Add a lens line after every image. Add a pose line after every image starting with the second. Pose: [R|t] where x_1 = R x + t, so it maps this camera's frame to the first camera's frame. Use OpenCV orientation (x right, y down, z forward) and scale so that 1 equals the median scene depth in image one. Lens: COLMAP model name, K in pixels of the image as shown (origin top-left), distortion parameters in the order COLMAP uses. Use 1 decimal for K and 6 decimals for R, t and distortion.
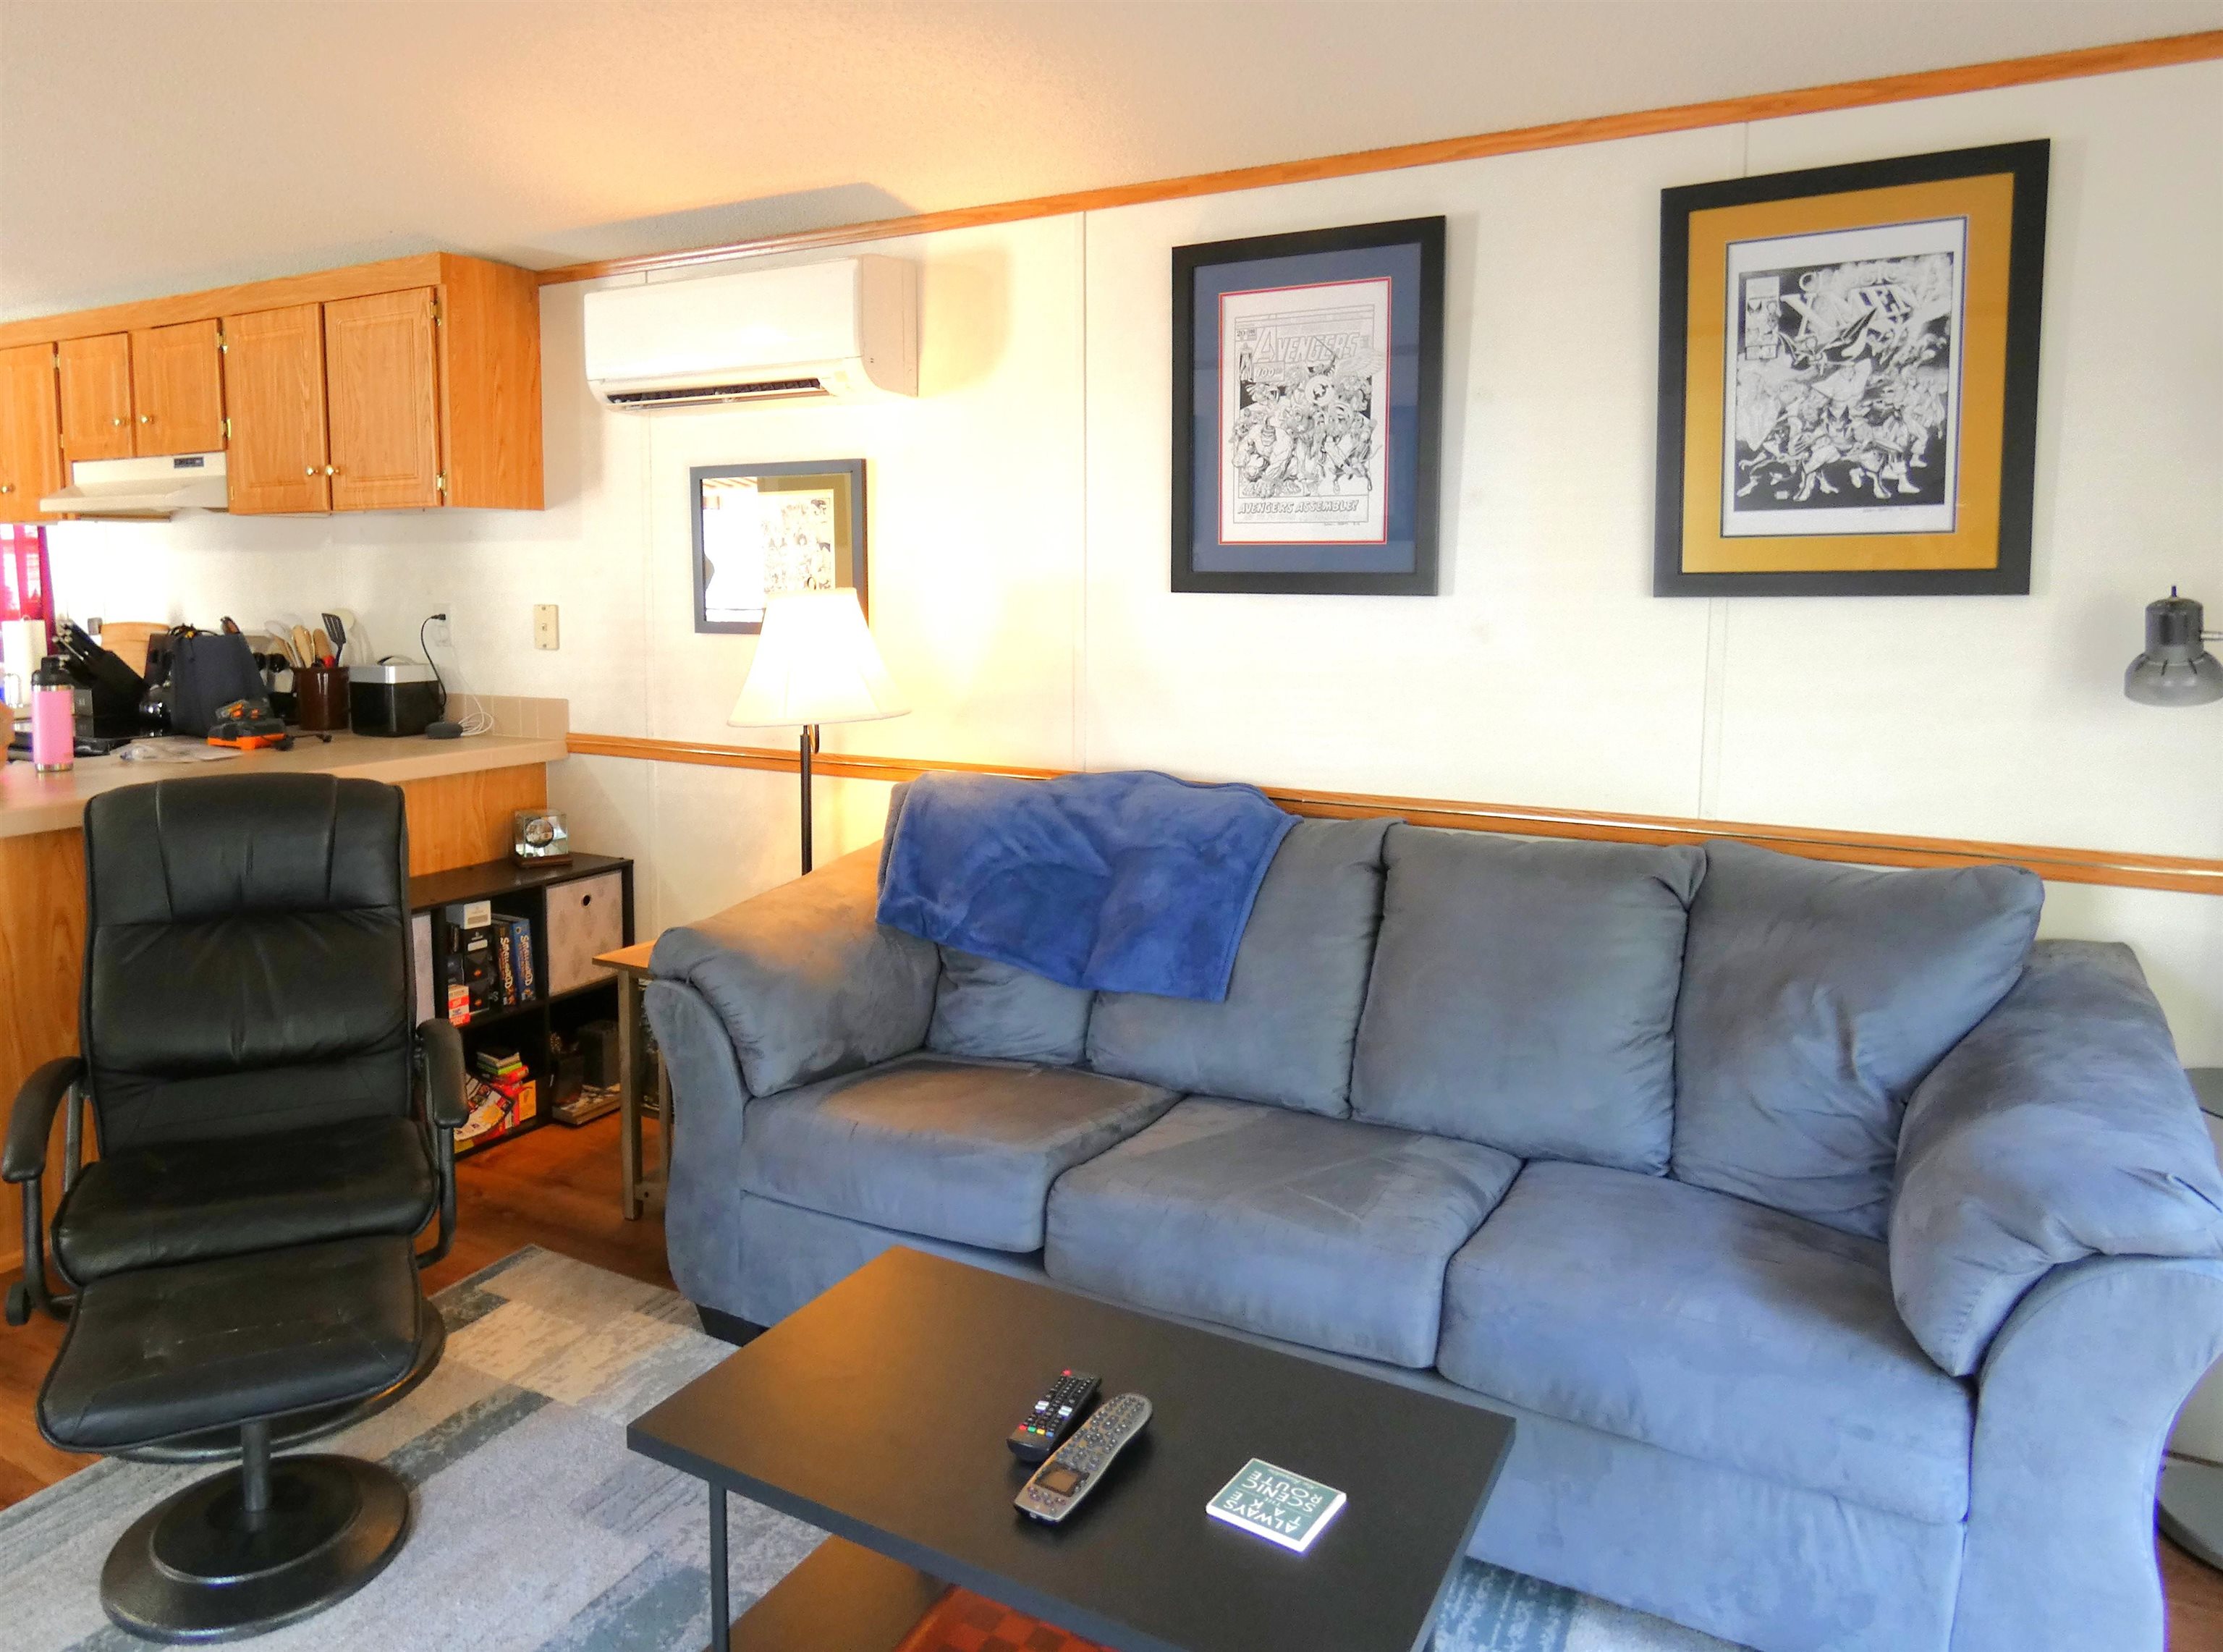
lens RADIAL K [[1516.9, 0, 964.4], [0, 1516.9, 709.6], [0, 0, 1]] dist [-0.002651, -0.001707]
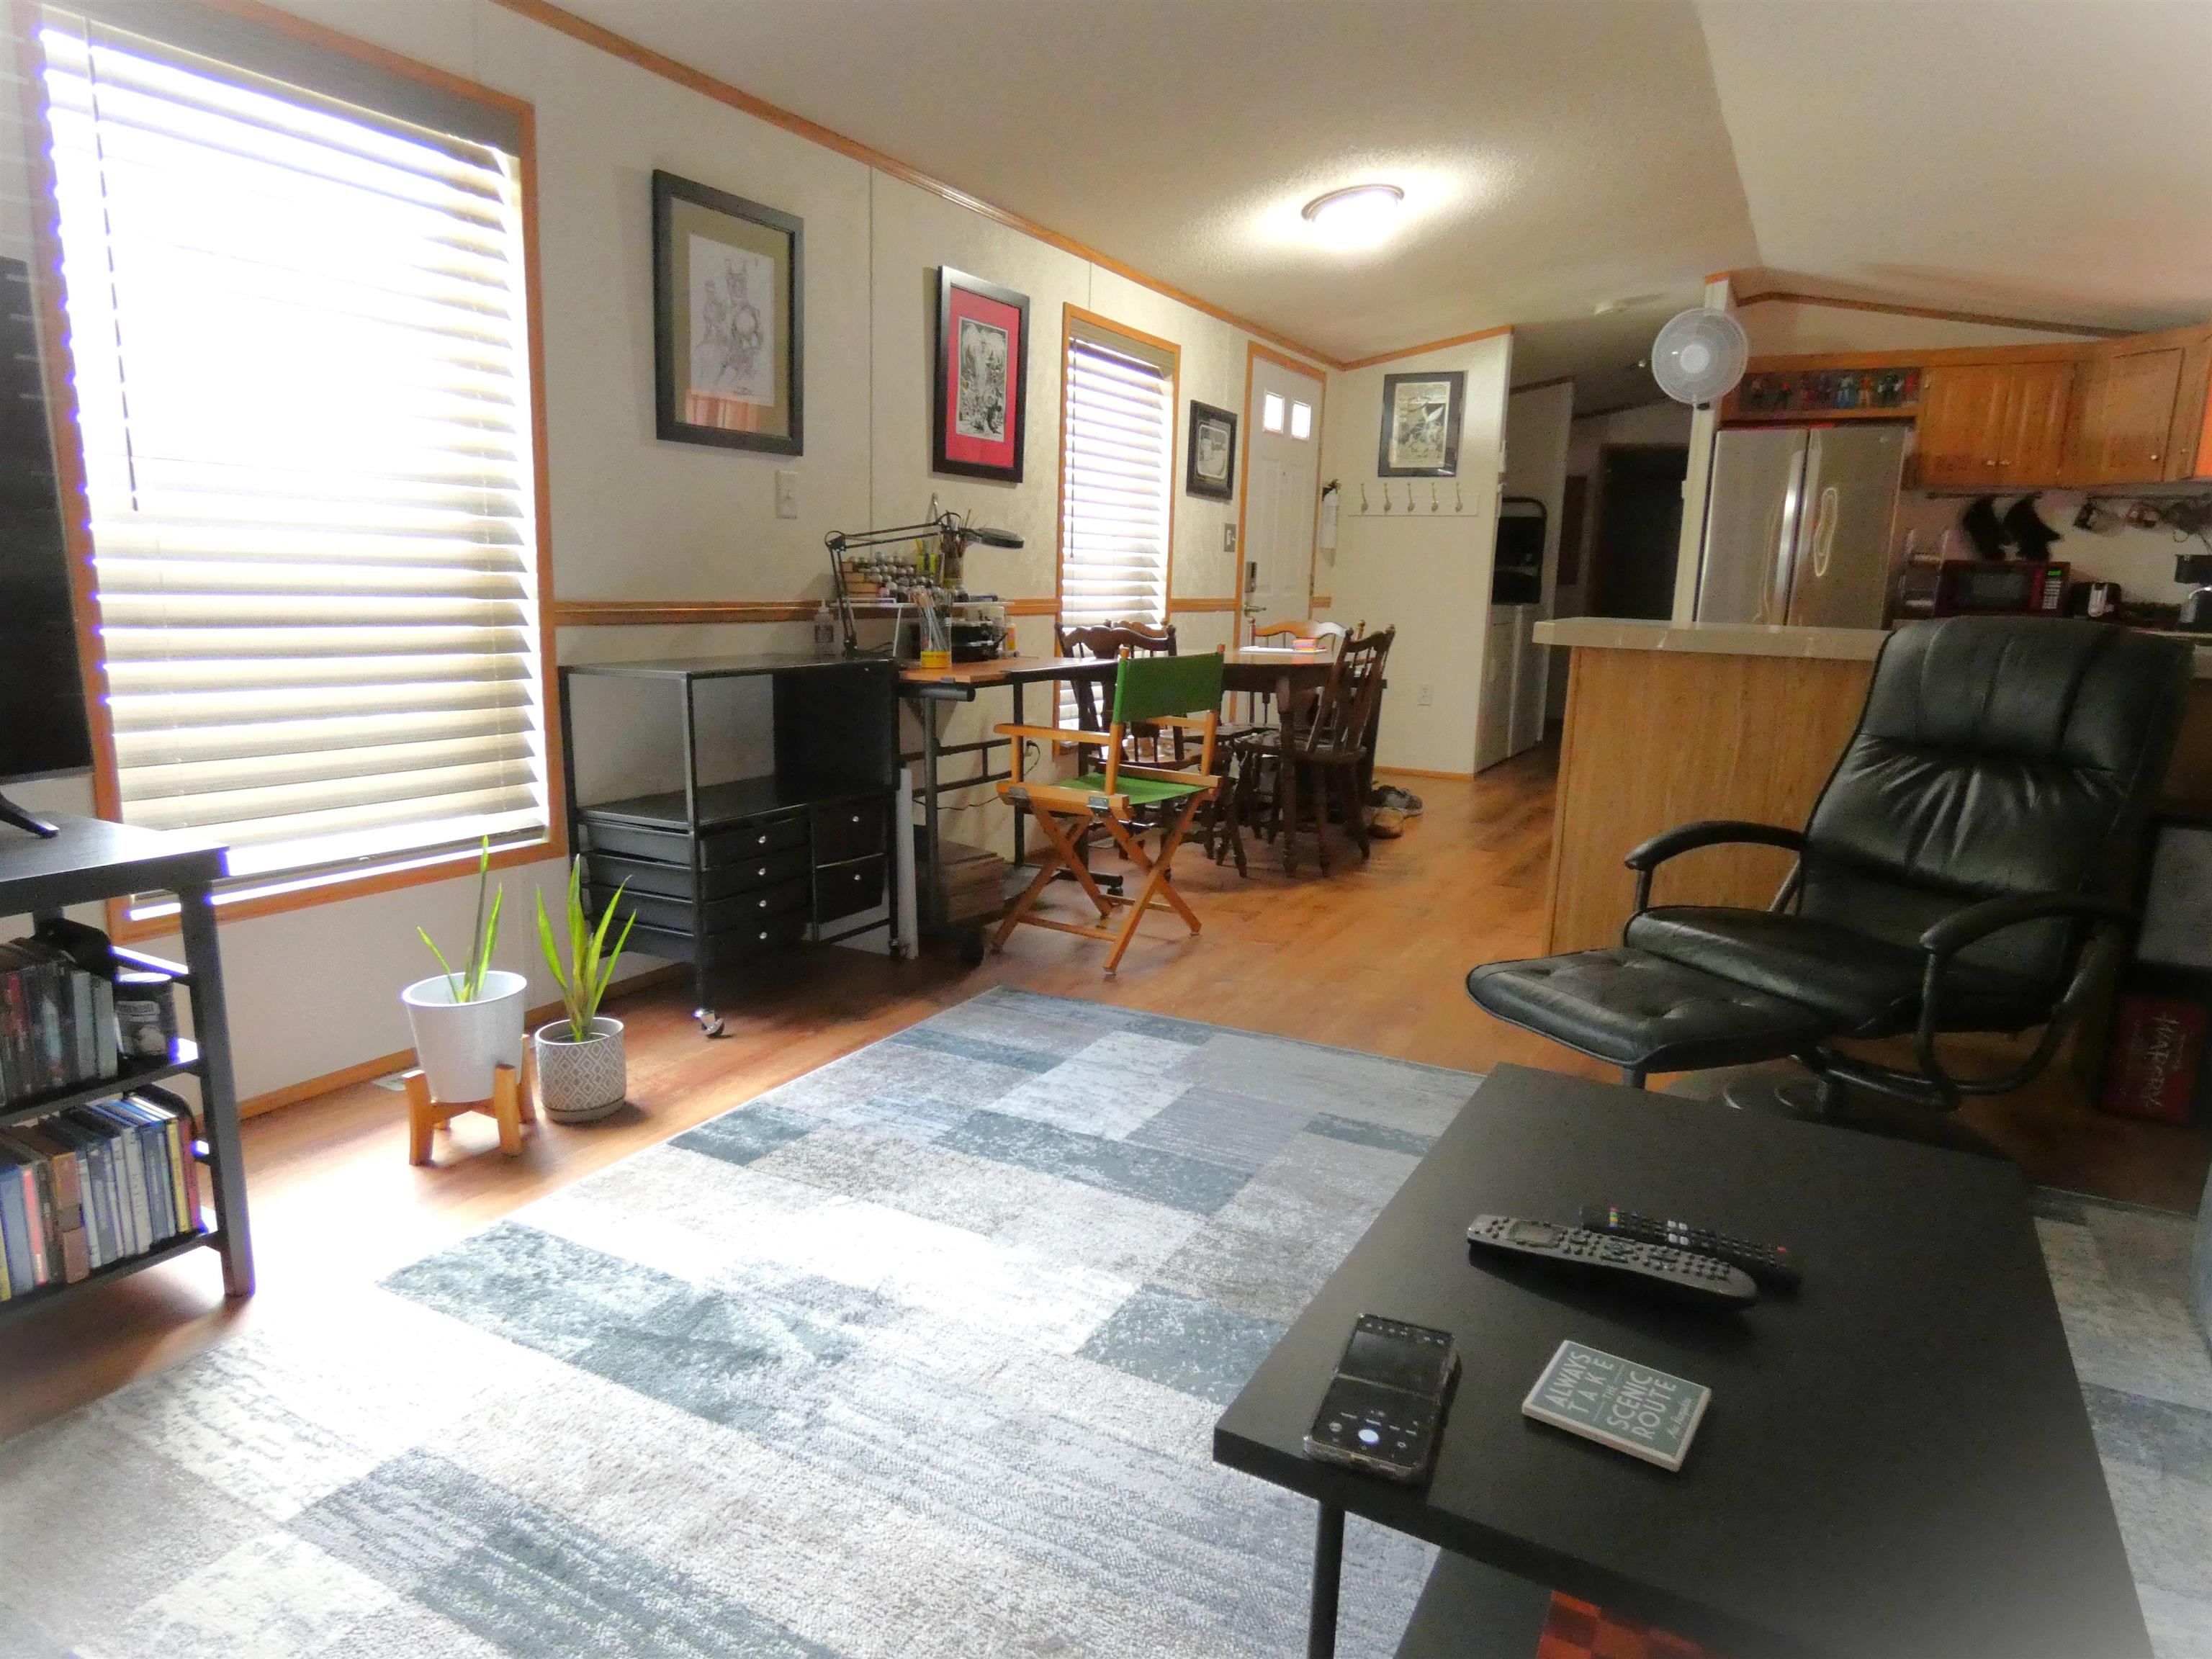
lens RADIAL K [[1337.3, 0, 1108.1], [0, 1337.3, 829.1], [0, 0, 1]] dist [0.010298, -0.009934]
pose [[0.047356, 0.192032, -0.980245, 0.289689], [-0.121607, 0.975155, 0.185160, 0.066373], [0.991448, 0.110436, 0.069532, 0.262980]]
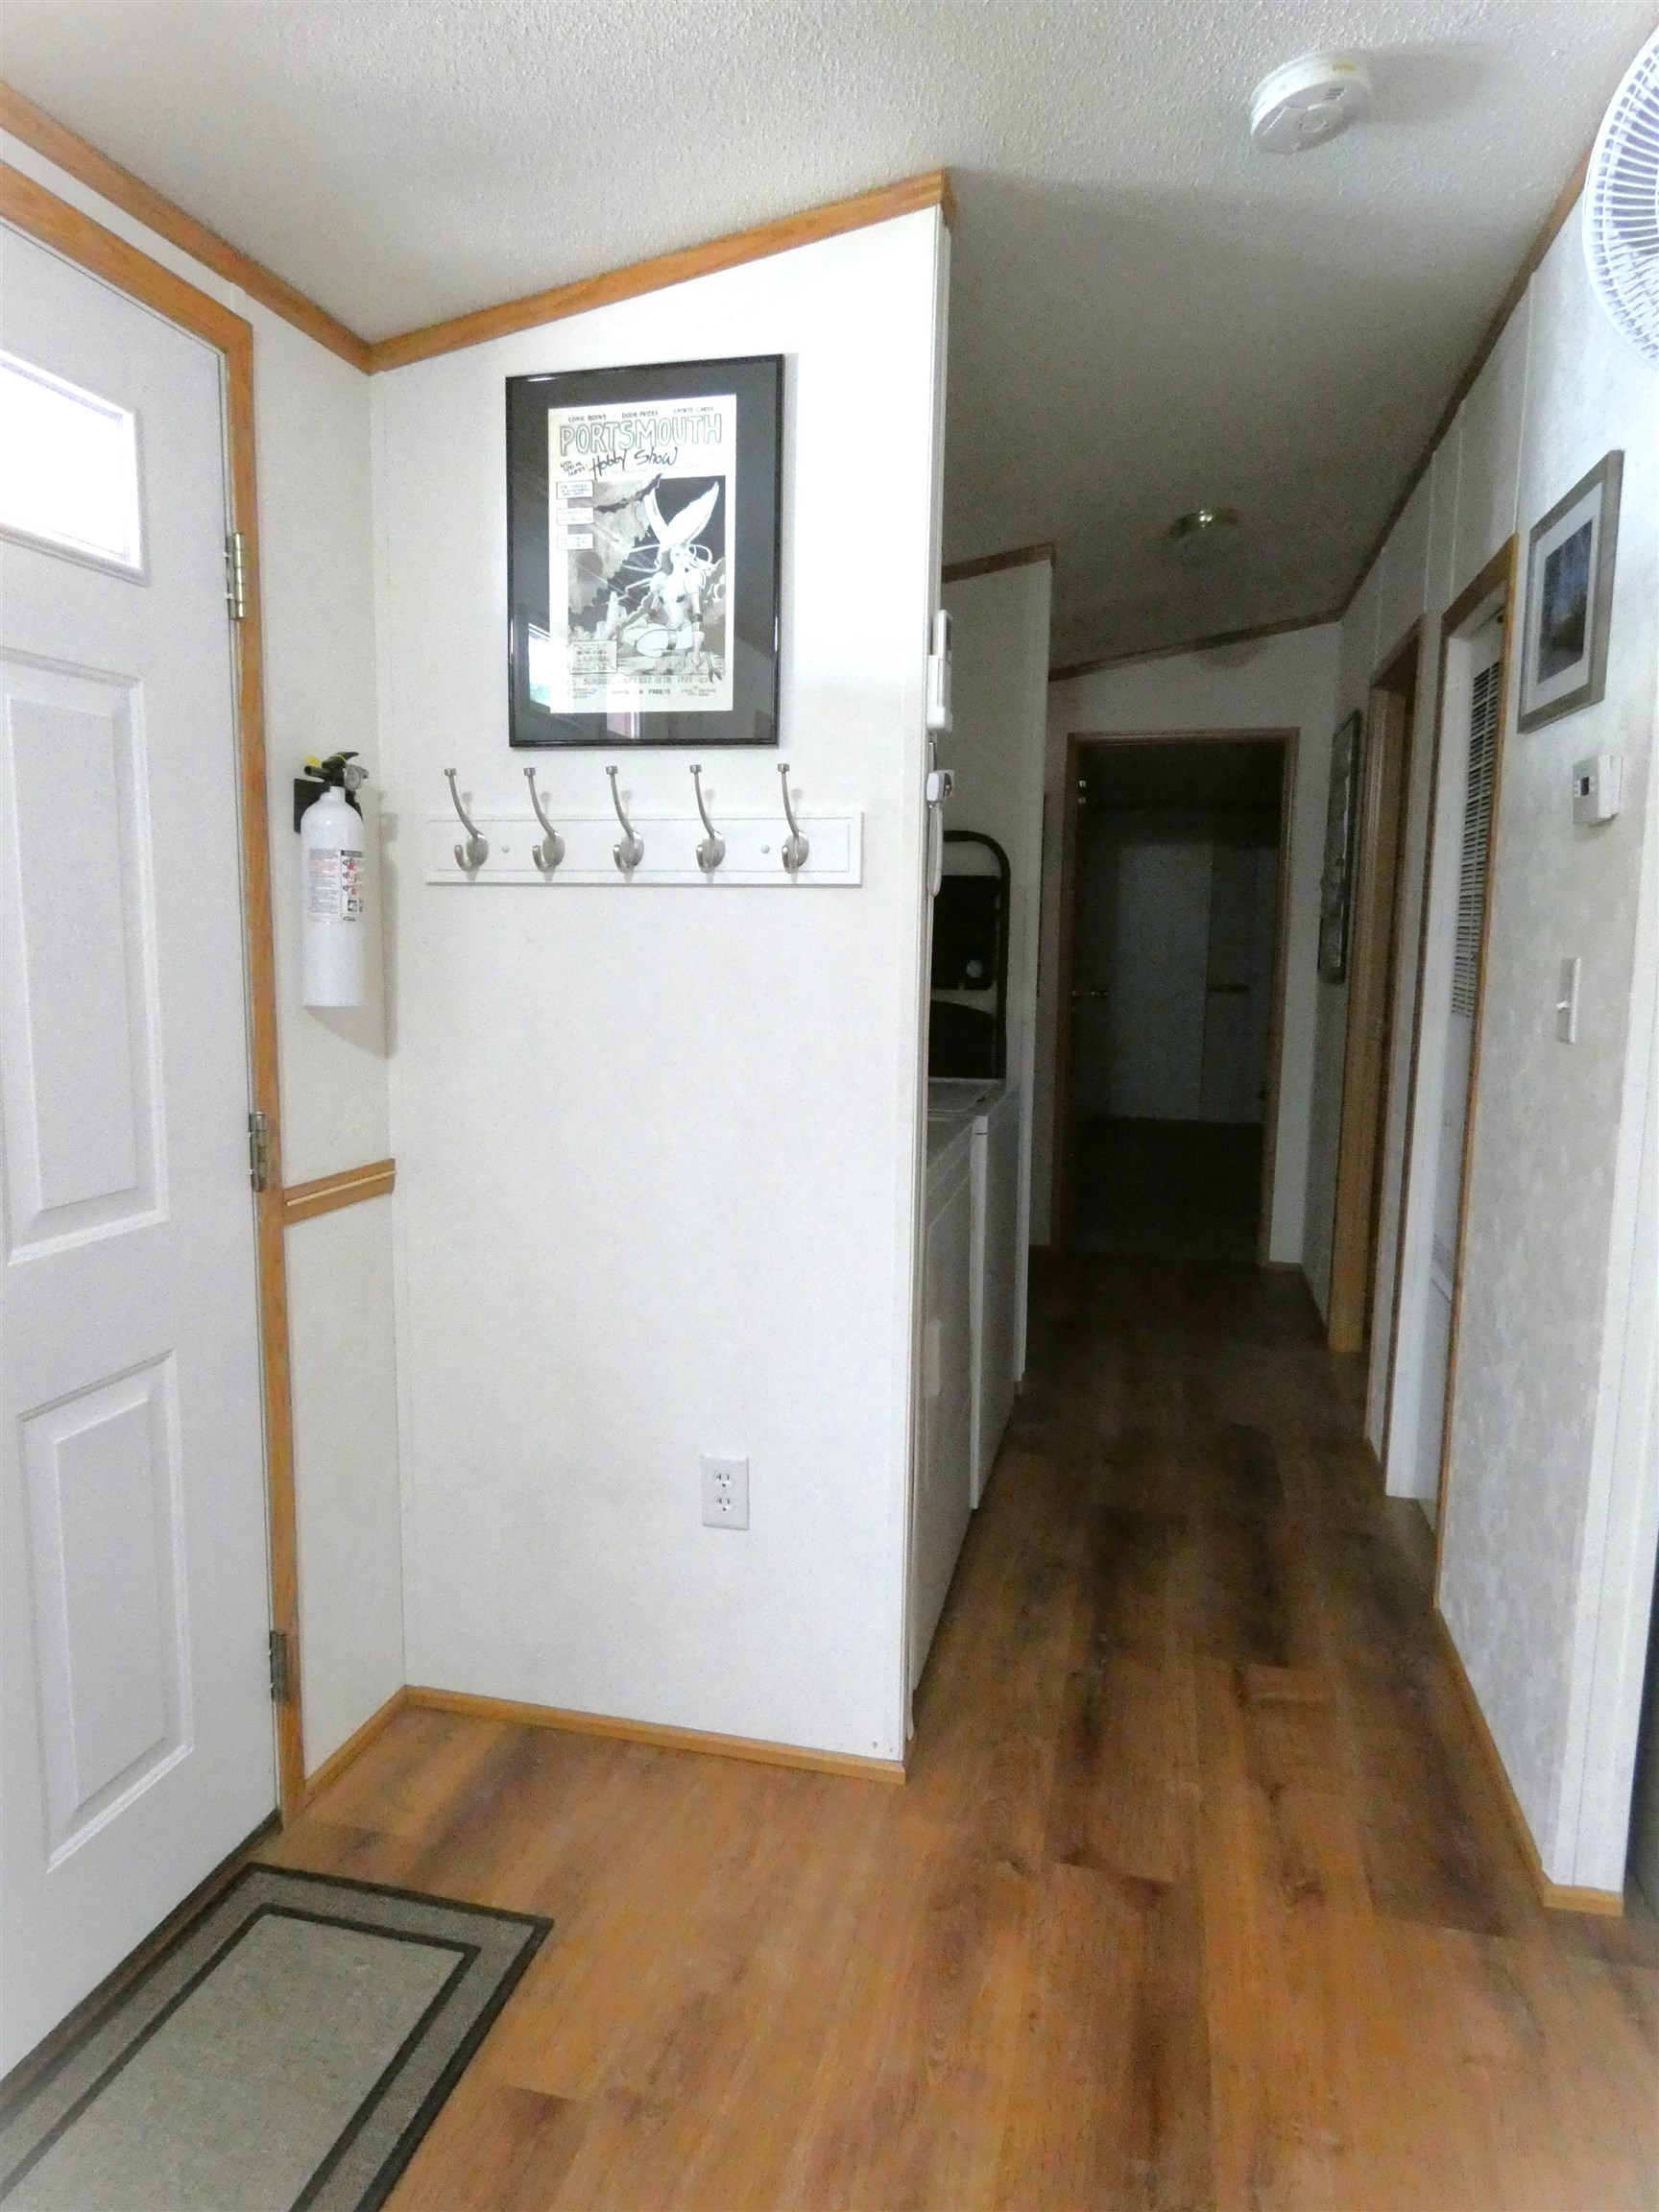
lens RADIAL K [[1337.3, 0, 833.8], [0, 1337.3, 1100.1], [0, 0, 1]] dist [0.010298, -0.009934]
pose [[0.298408, 0.132163, -0.945244, -1.046235], [-0.103646, 0.988997, 0.105560, -0.042821], [0.948794, 0.066471, 0.308822, 0.672941]]
